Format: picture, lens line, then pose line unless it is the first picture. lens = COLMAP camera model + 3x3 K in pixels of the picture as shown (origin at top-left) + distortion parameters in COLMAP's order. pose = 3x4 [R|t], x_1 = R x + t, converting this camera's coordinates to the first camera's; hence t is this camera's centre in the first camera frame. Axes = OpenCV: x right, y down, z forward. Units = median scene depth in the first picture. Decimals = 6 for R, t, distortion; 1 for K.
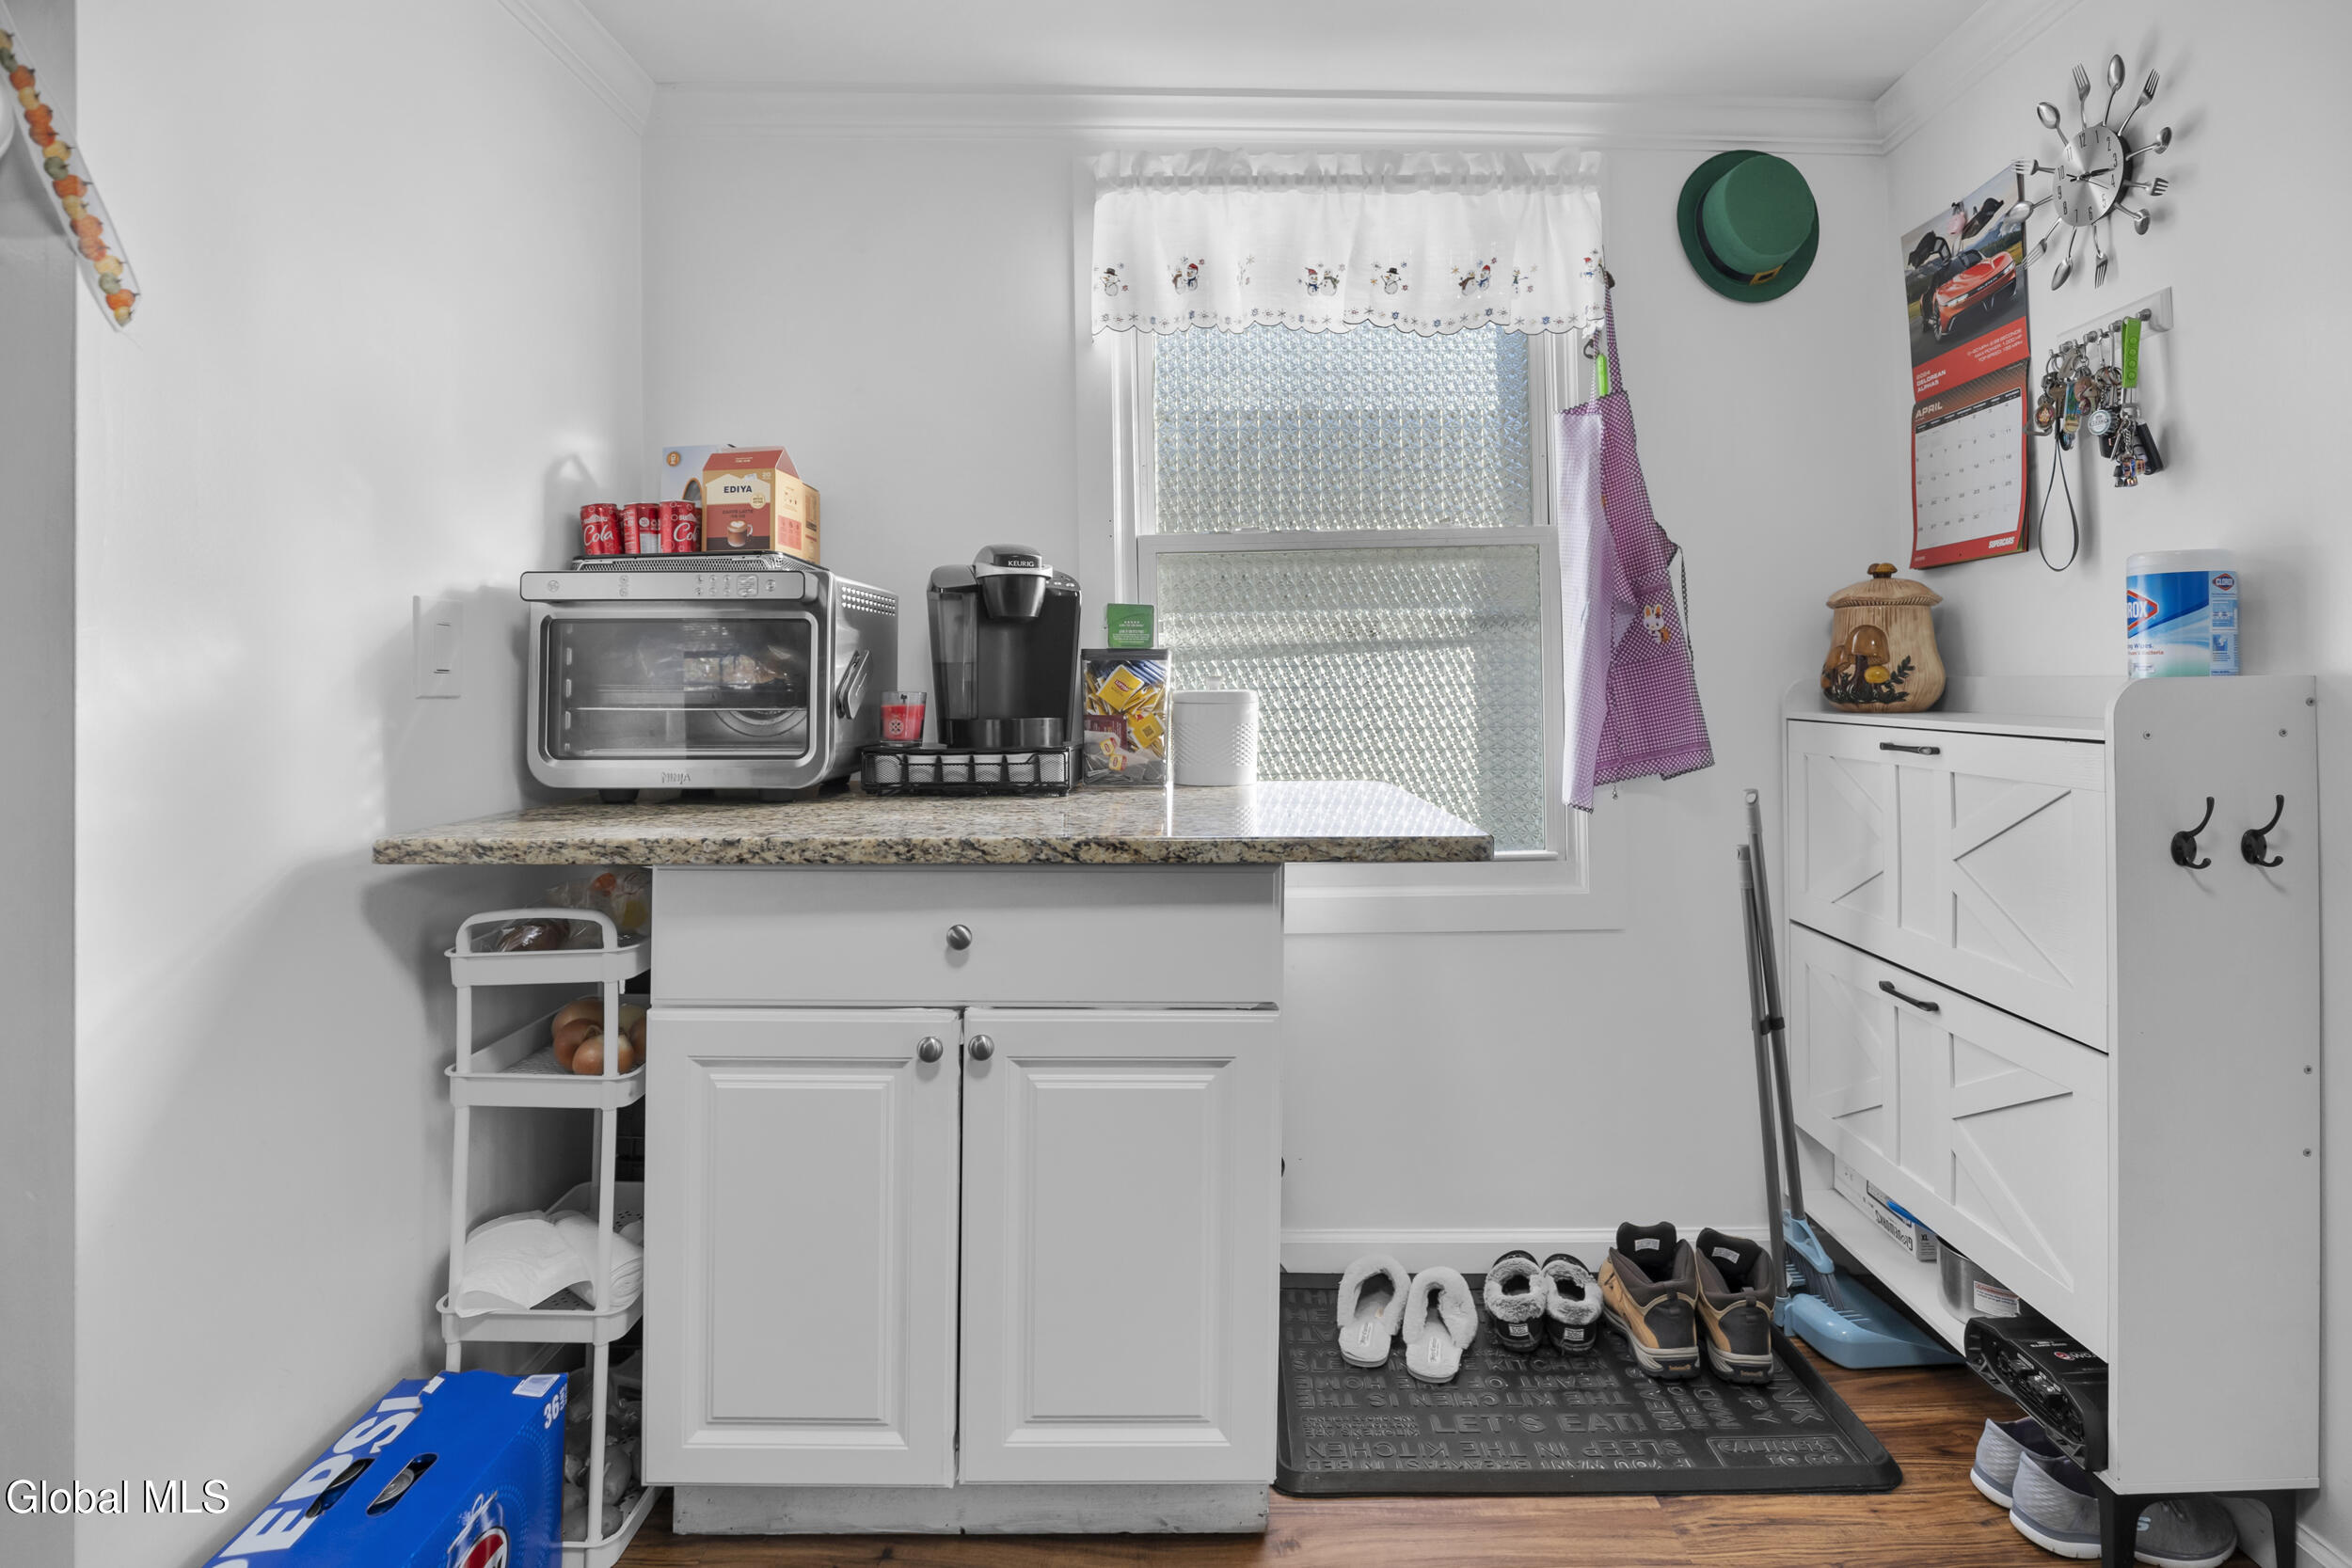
lens RADIAL K [[1100.5, 0, 1319.9], [0, 1100.5, 646.9], [0, 0, 1]] dist [-0.026752, -0.003380]
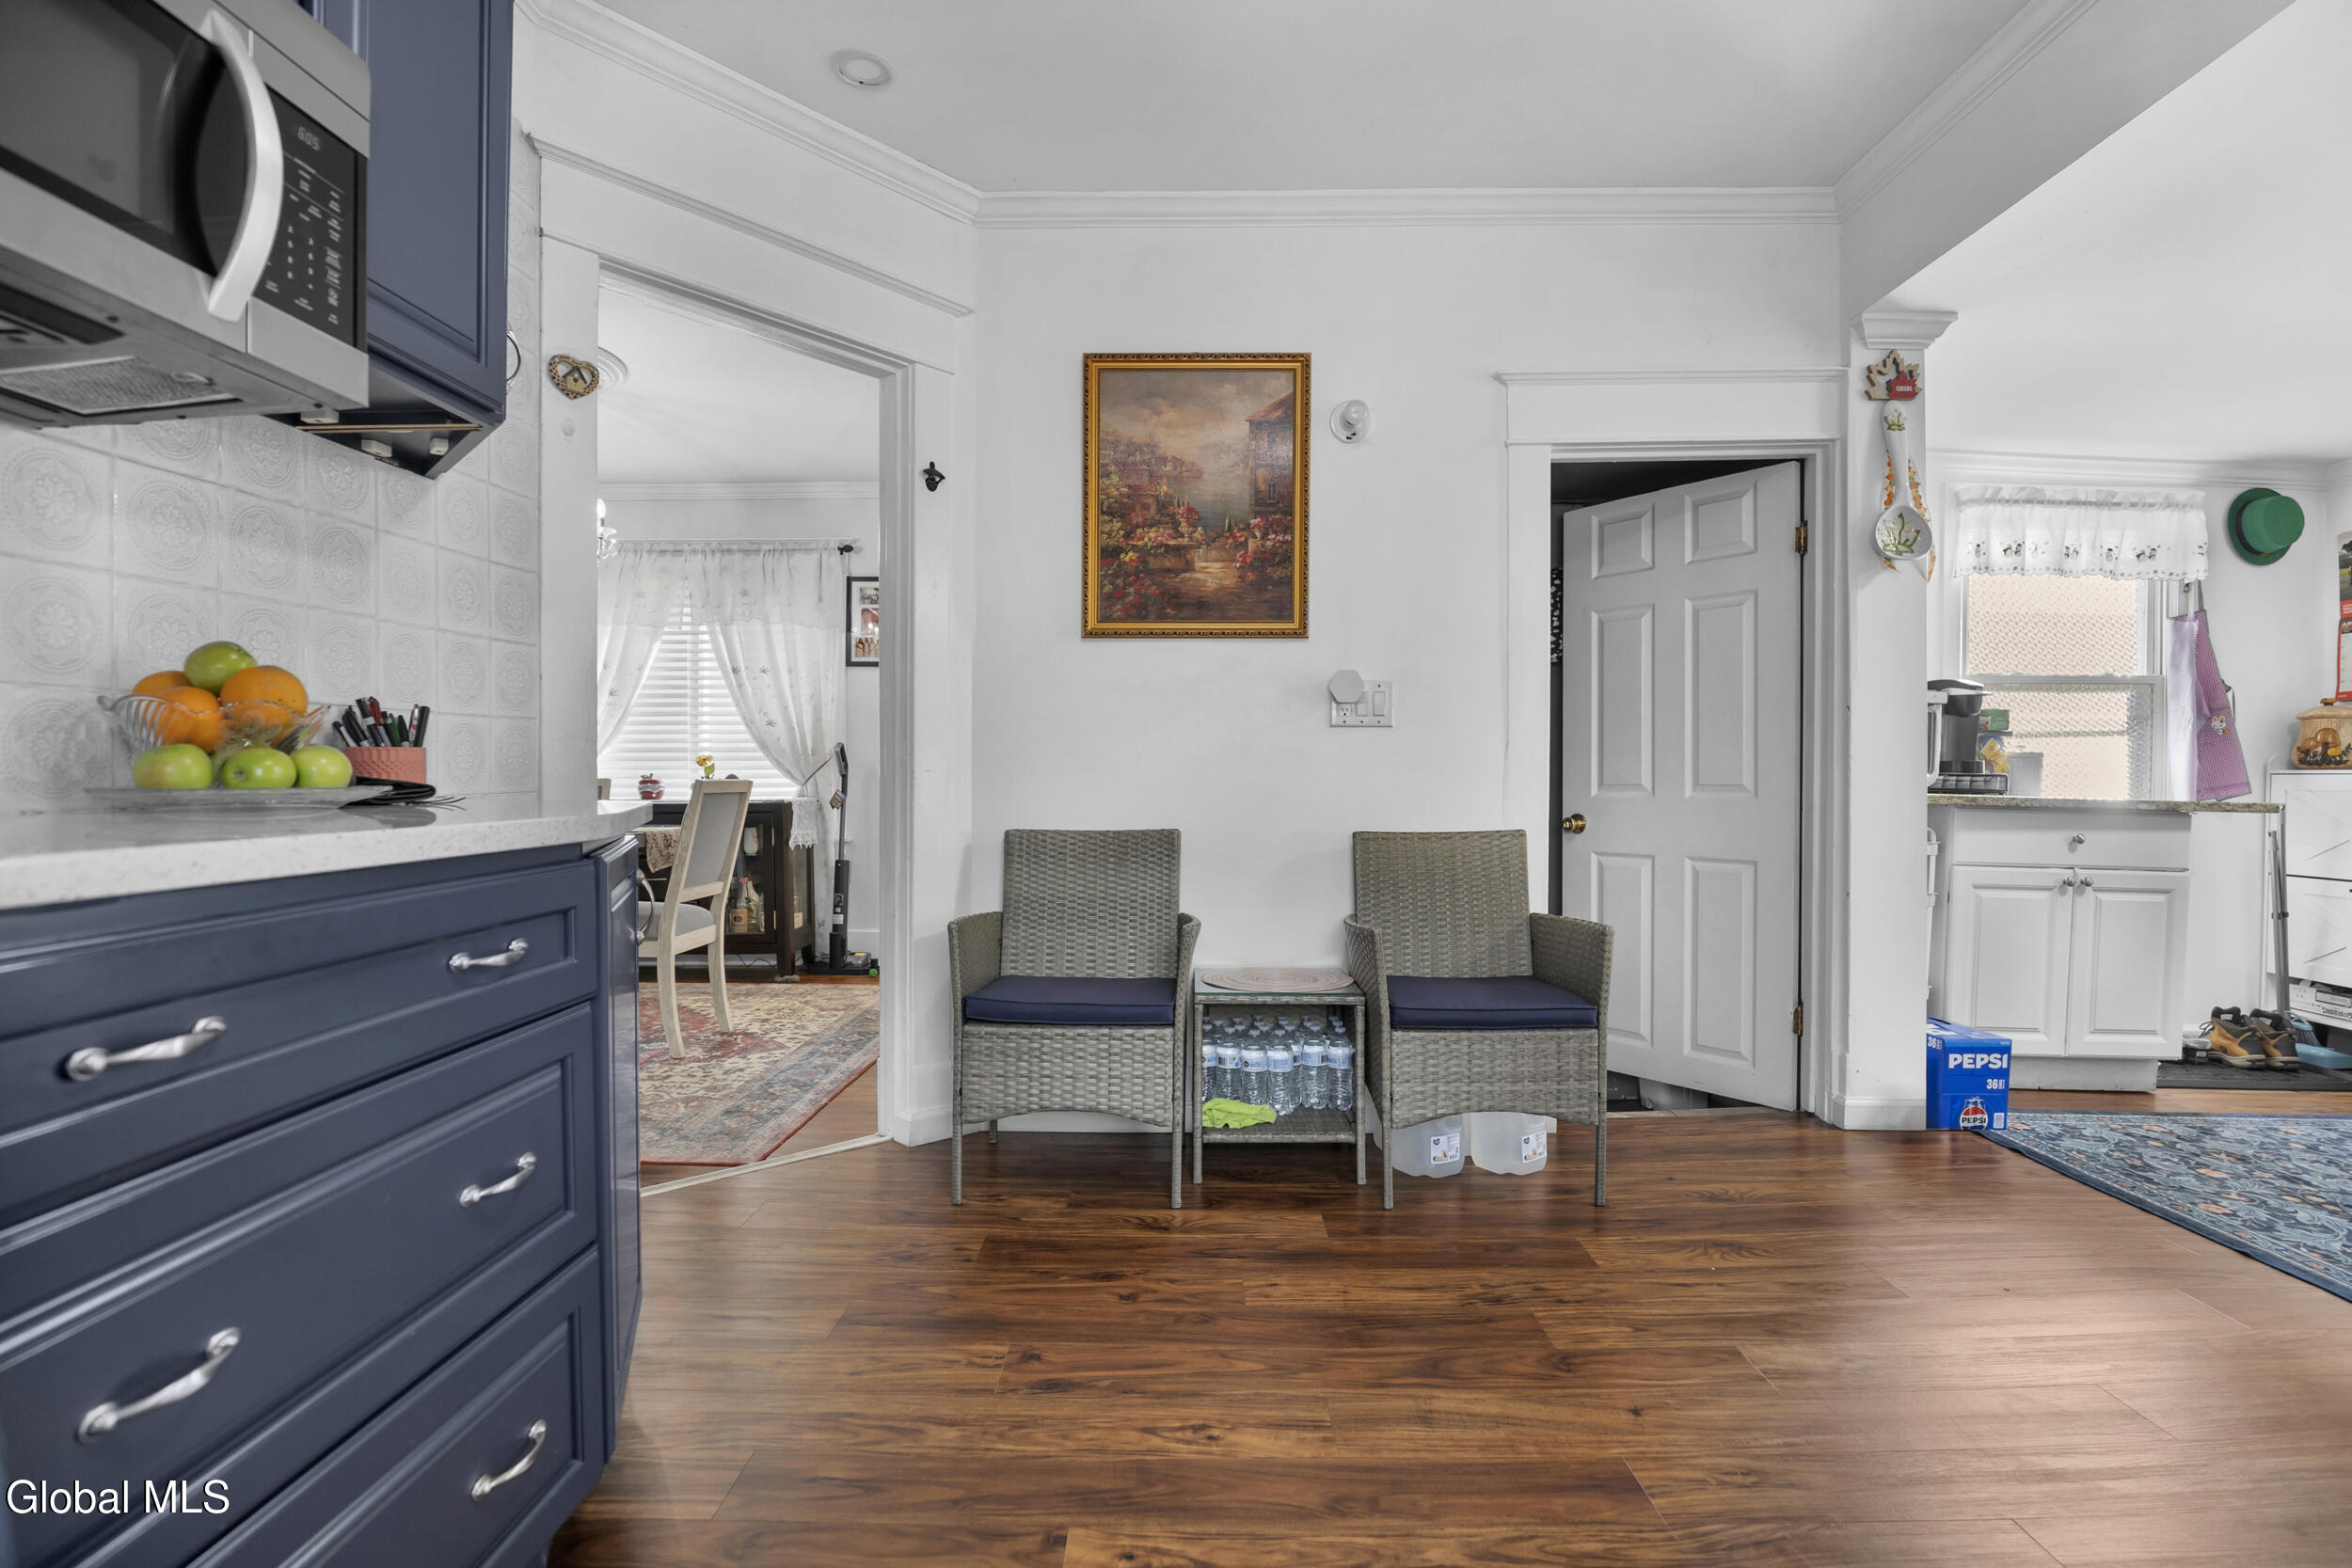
lens RADIAL K [[1100.5, 0, 1163.4], [0, 1100.5, 800.3], [0, 0, 1]] dist [-0.026752, -0.003380]
pose [[0.999659, 0.020629, -0.016027, -1.797903], [-0.020101, 0.999271, 0.032443, 0.103958], [0.016685, -0.032110, 0.999345, -1.133017]]
